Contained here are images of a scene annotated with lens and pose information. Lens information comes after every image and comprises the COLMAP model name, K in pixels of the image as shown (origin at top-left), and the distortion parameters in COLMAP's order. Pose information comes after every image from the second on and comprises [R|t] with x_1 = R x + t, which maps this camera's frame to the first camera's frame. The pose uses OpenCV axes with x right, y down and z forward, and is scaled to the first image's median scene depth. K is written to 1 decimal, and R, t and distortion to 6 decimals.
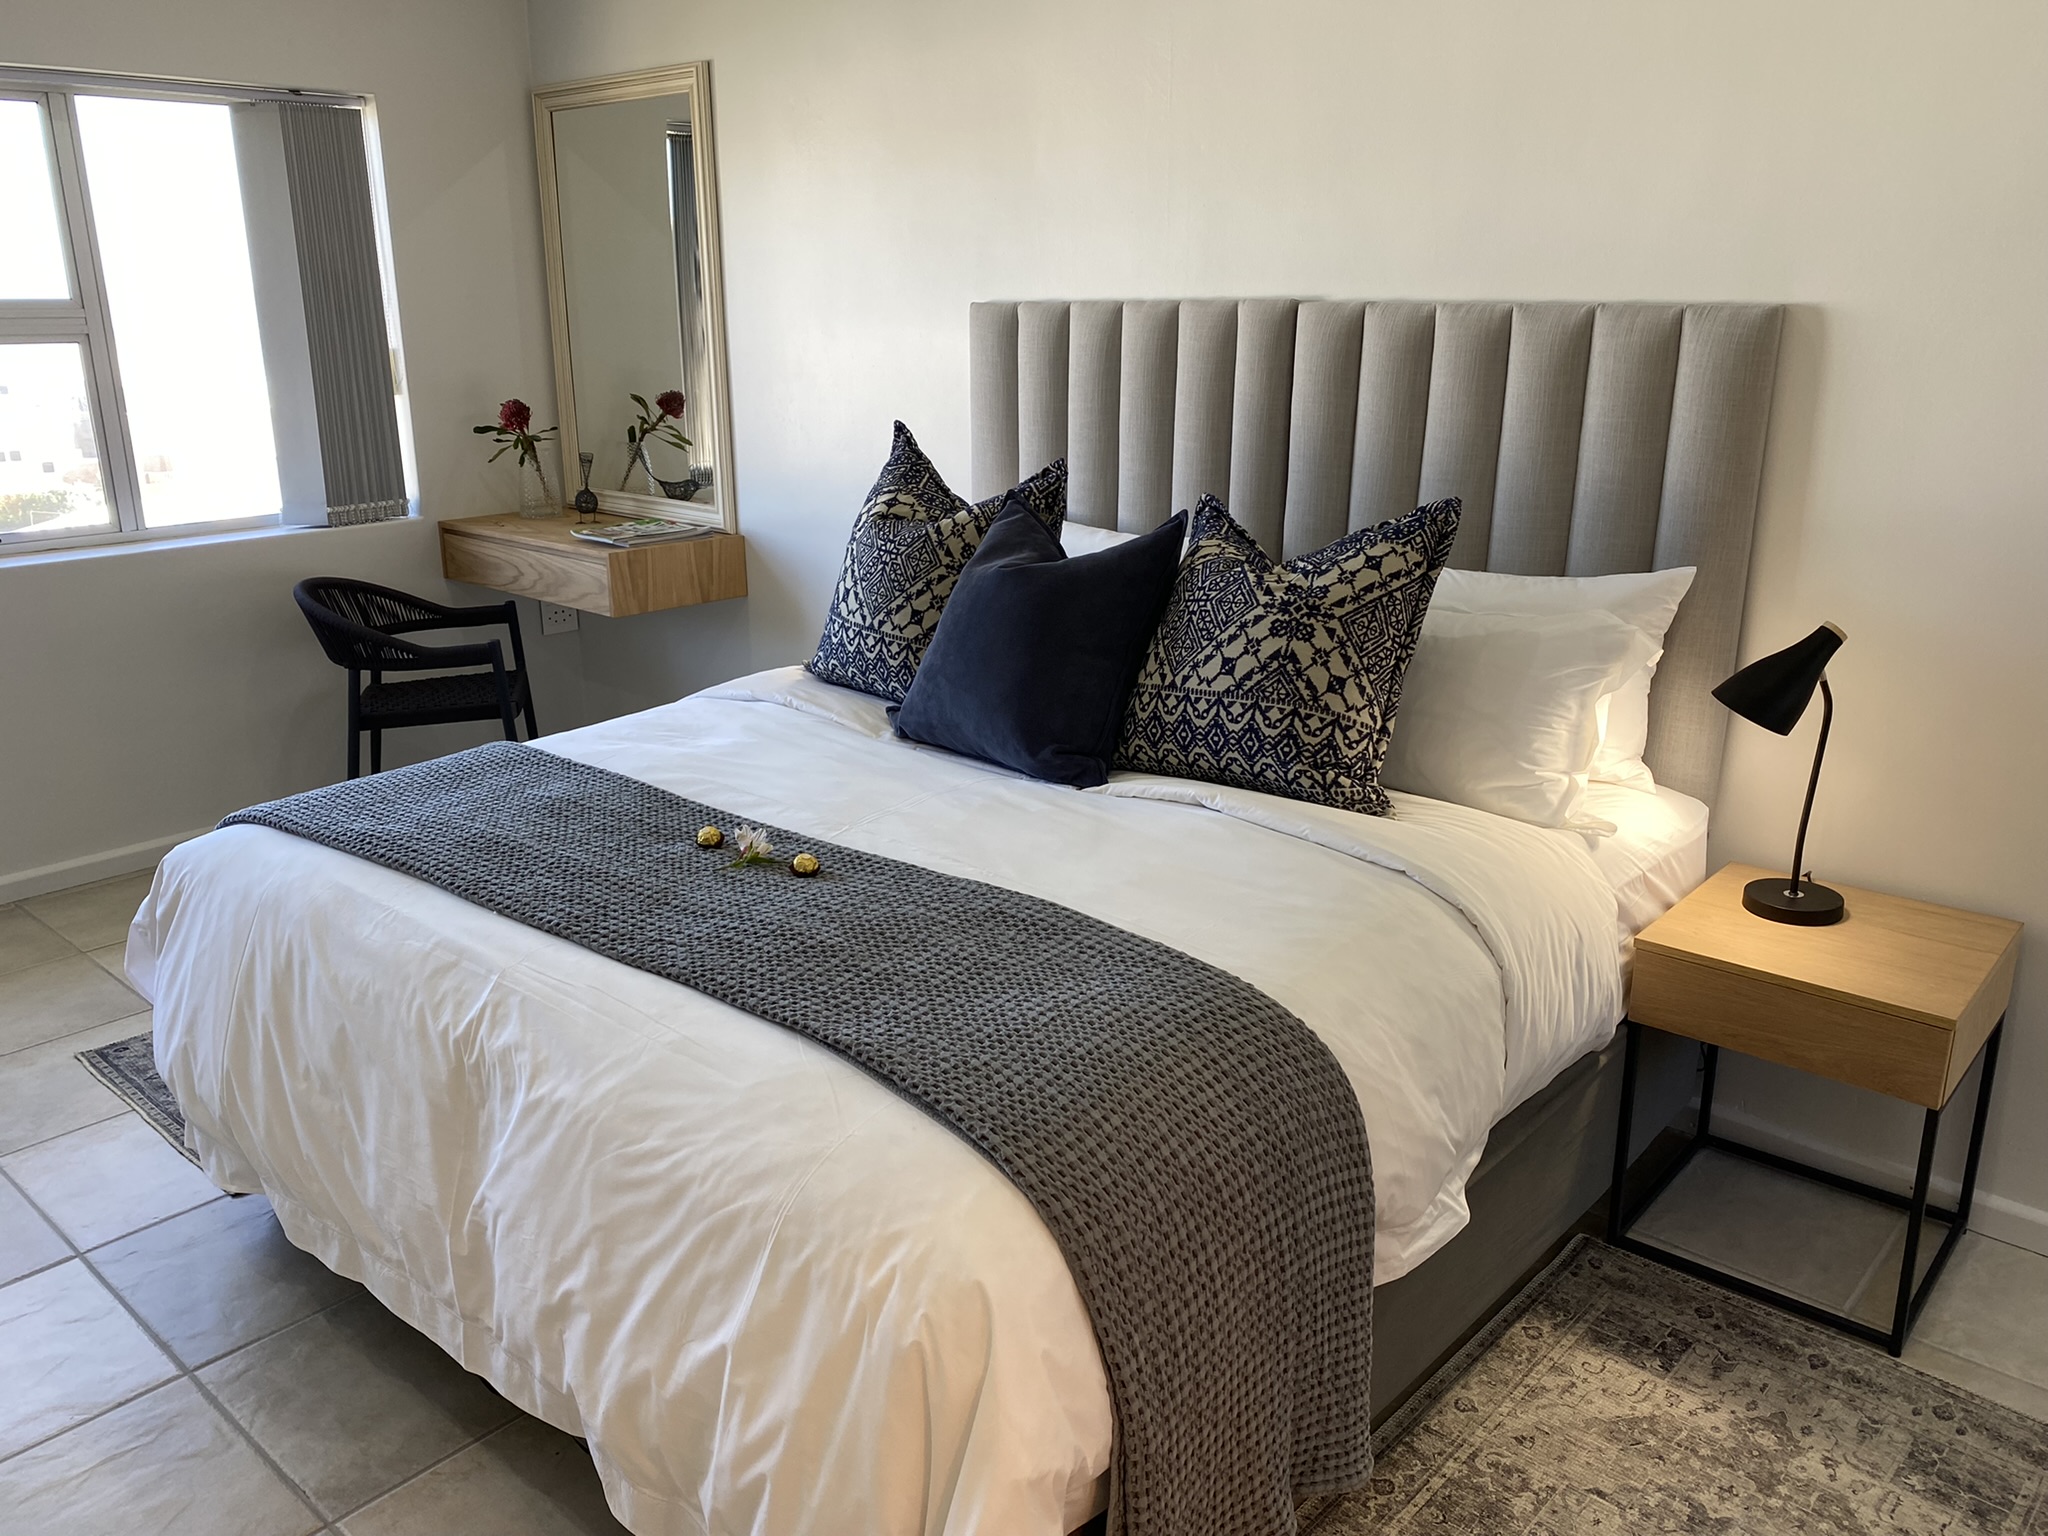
lens RADIAL K [[1584.2, 0, 1079.4], [0, 1584.2, 770.6], [0, 0, 1]] dist [0.011030, -0.001507]
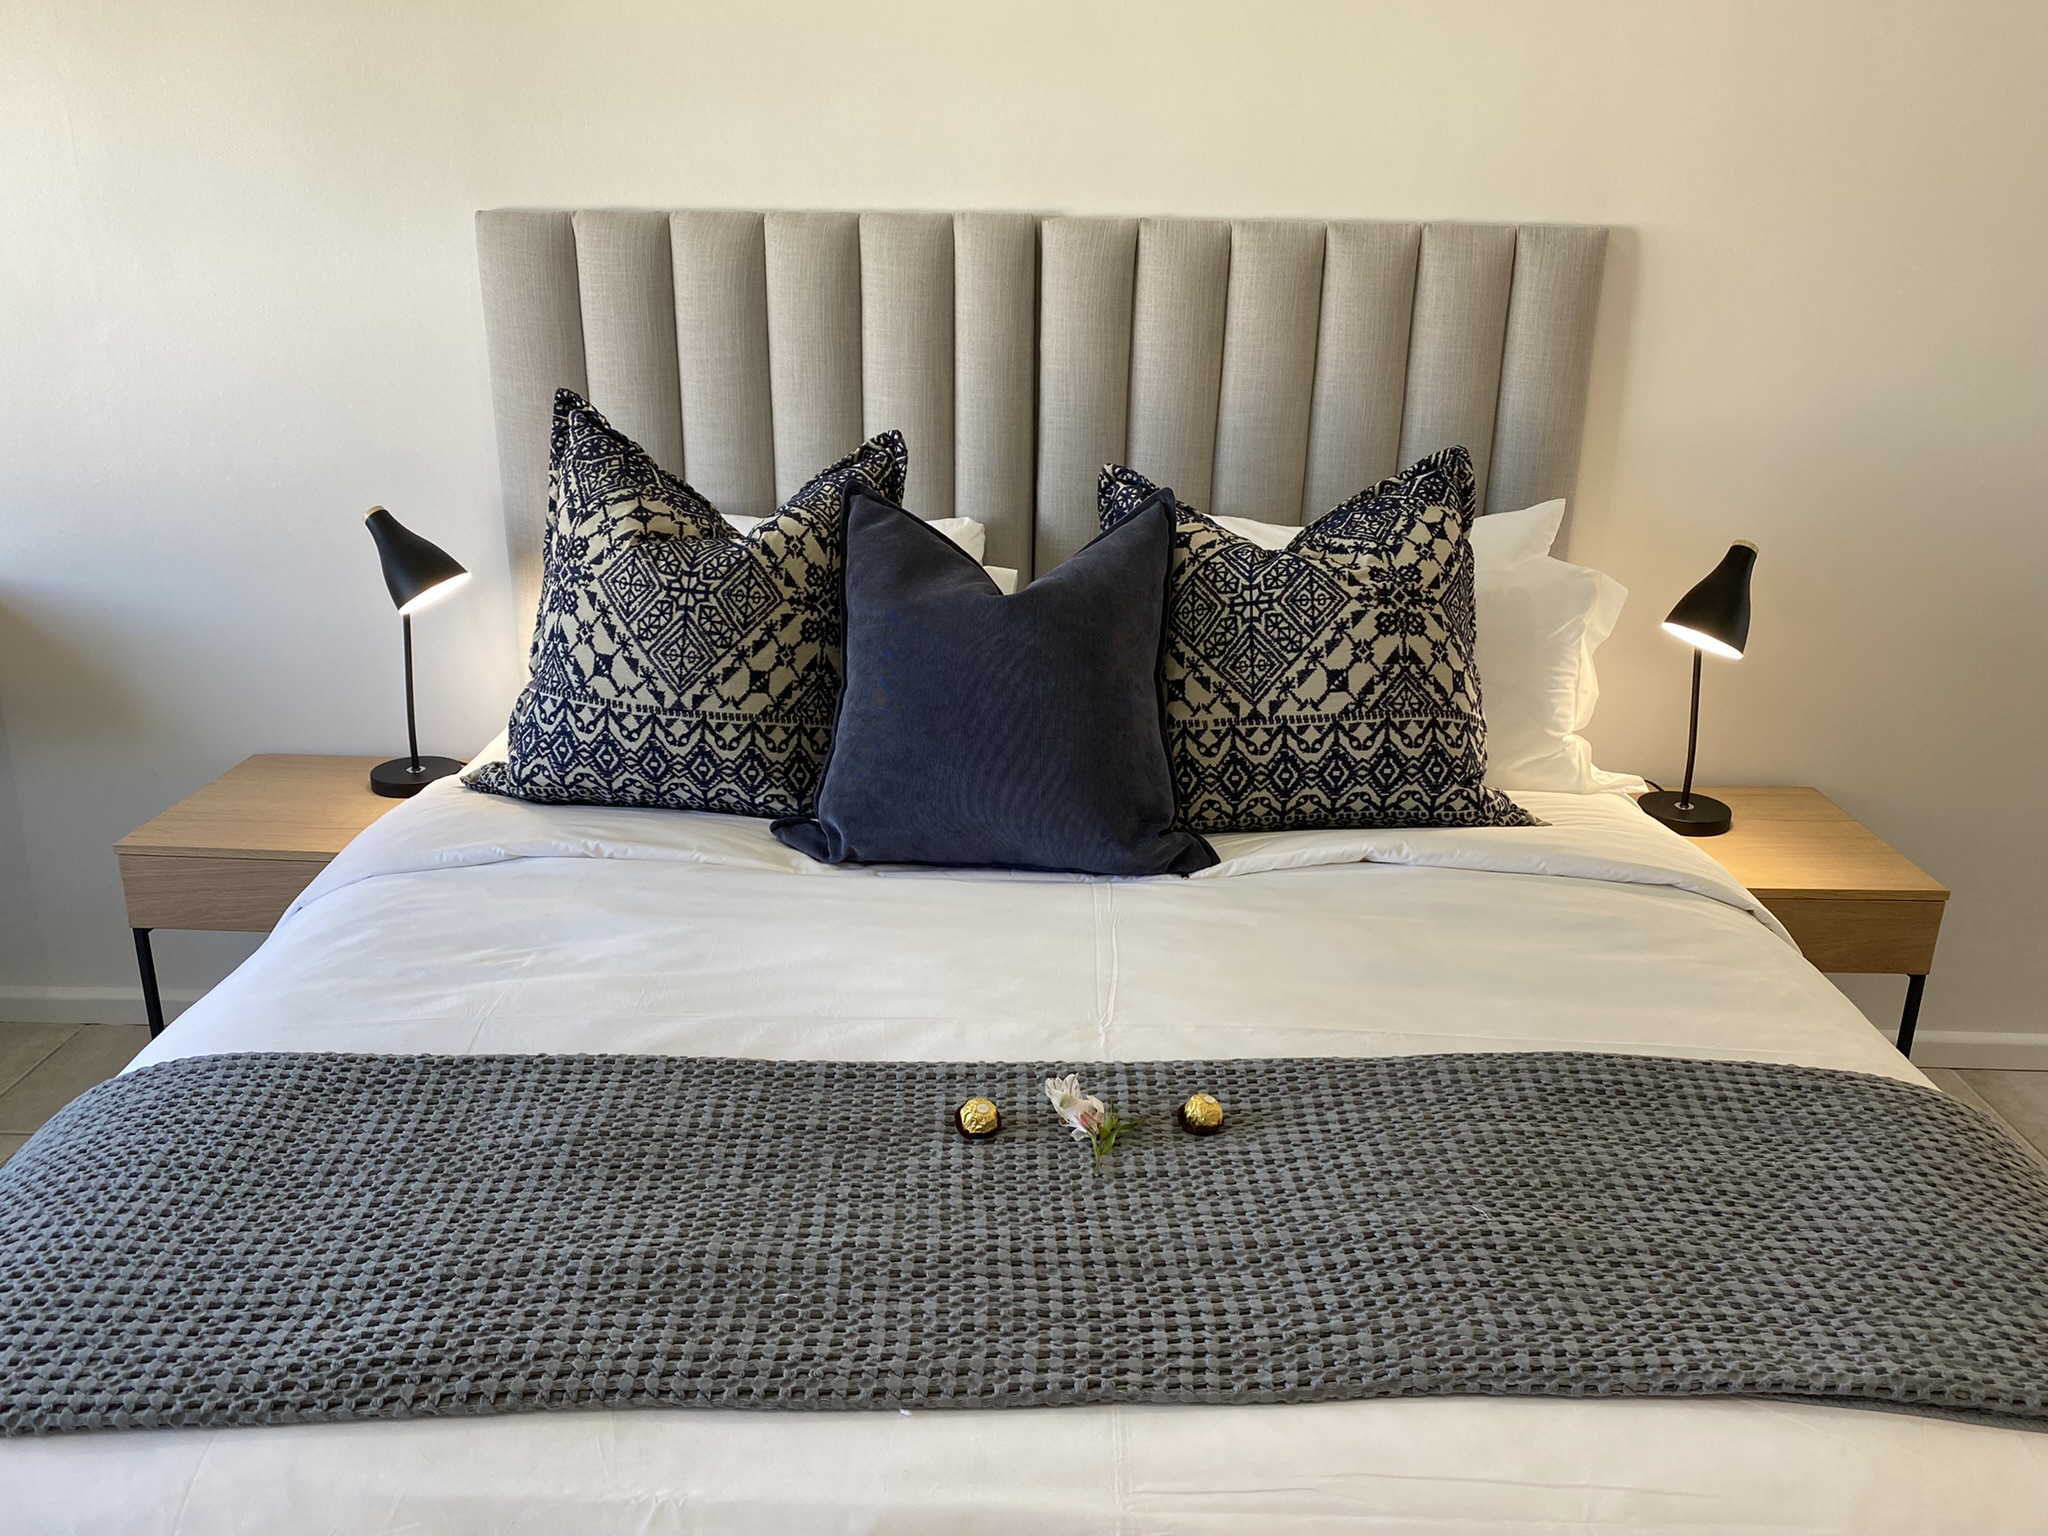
lens RADIAL K [[1591.5, 0, 1023.2], [0, 1591.5, 702.4], [0, 0, 1]] dist [0.023866, 0.002430]
pose [[0.762722, -0.176531, 0.622168, -0.504740], [0.172652, 0.982690, 0.067169, -0.131181], [-0.623255, 0.056187, 0.779997, 0.463626]]
